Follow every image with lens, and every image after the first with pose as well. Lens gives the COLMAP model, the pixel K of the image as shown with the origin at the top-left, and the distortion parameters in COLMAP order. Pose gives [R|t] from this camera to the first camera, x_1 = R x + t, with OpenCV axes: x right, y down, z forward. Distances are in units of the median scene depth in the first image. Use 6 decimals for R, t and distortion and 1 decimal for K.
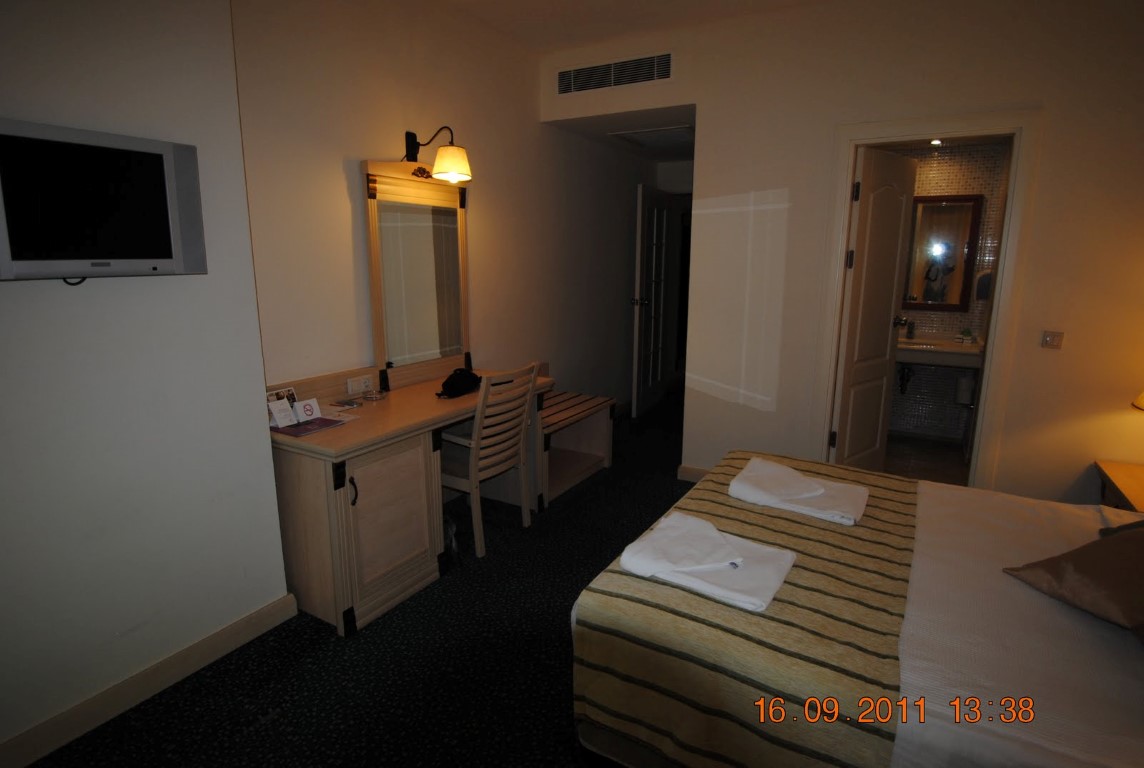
lens RADIAL K [[600.0, 0, 567.7], [0, 600.0, 378.1], [0, 0, 1]] dist [-0.003296, -0.018821]
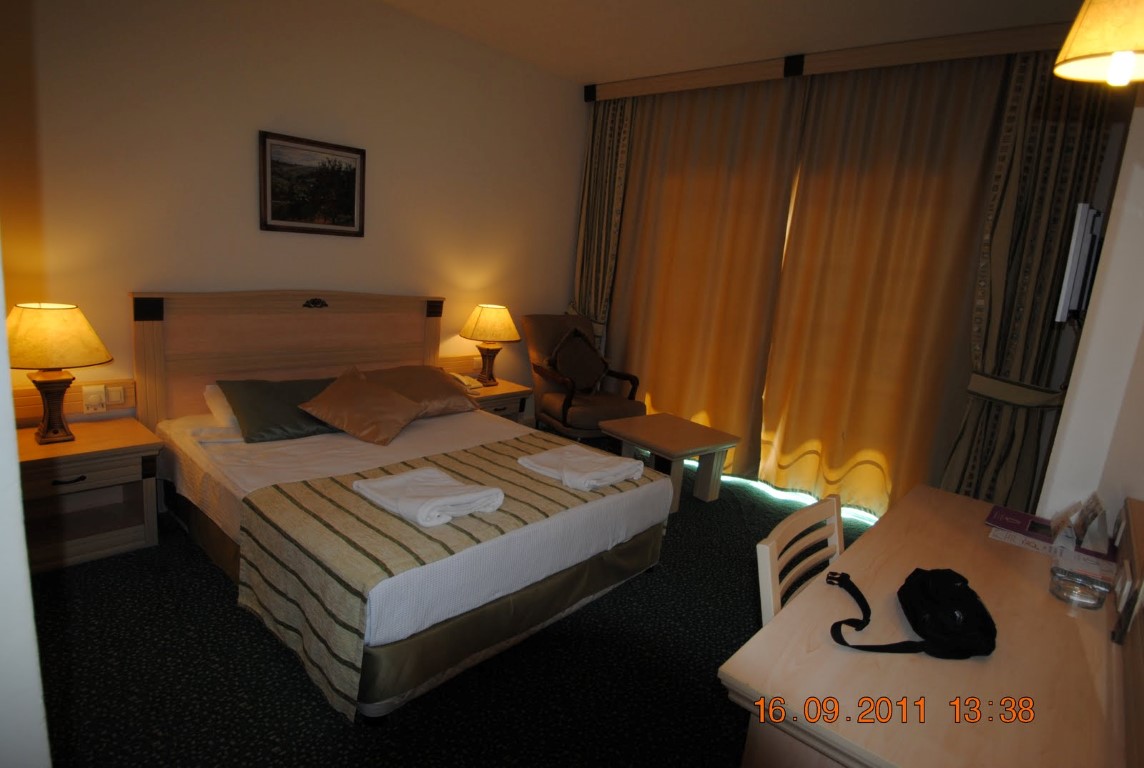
lens RADIAL K [[600.0, 0, 567.7], [0, 600.0, 378.1], [0, 0, 1]] dist [-0.003296, -0.018821]
pose [[-0.979438, -0.121529, 0.161031, 0.020107], [-0.052503, 0.924243, 0.378177, -0.354871], [-0.194791, 0.361947, -0.911620, 1.763344]]
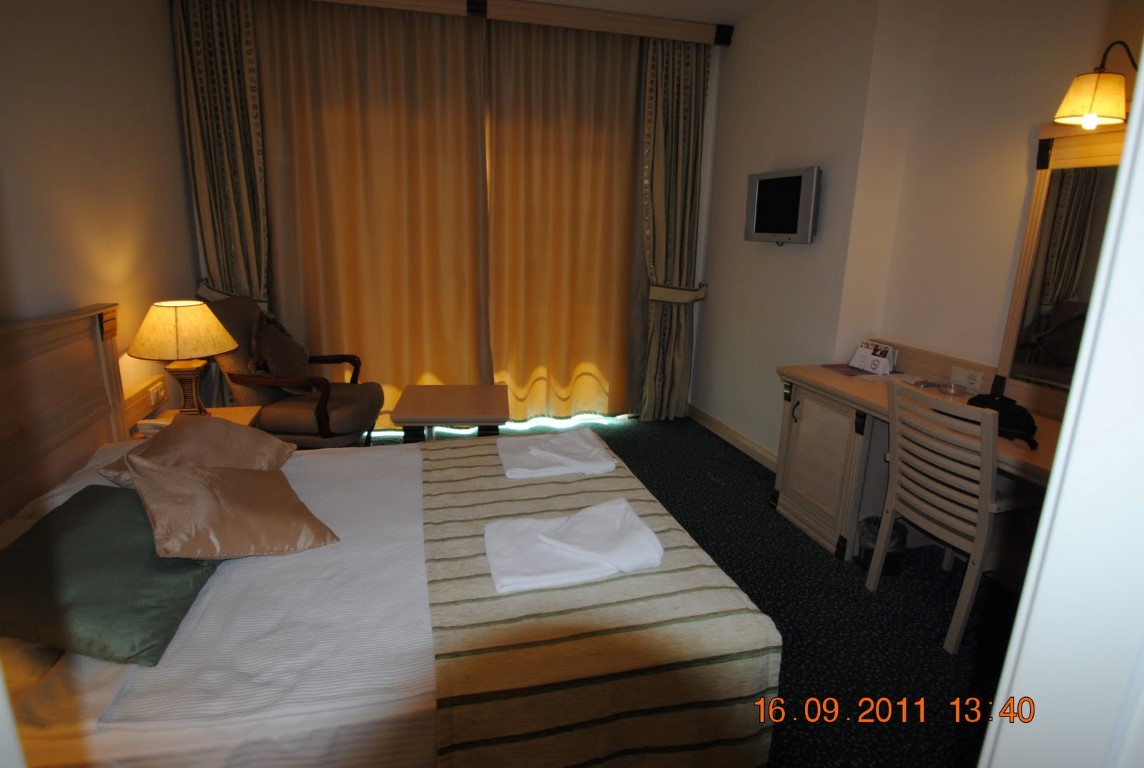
lens RADIAL K [[600.0, 0, 567.7], [0, 600.0, 378.1], [0, 0, 1]] dist [-0.003296, -0.018821]
pose [[-0.695397, 0.160190, -0.700544, 0.873455], [-0.160705, 0.915486, 0.368863, -0.275921], [0.700426, 0.369088, -0.610882, 1.375709]]
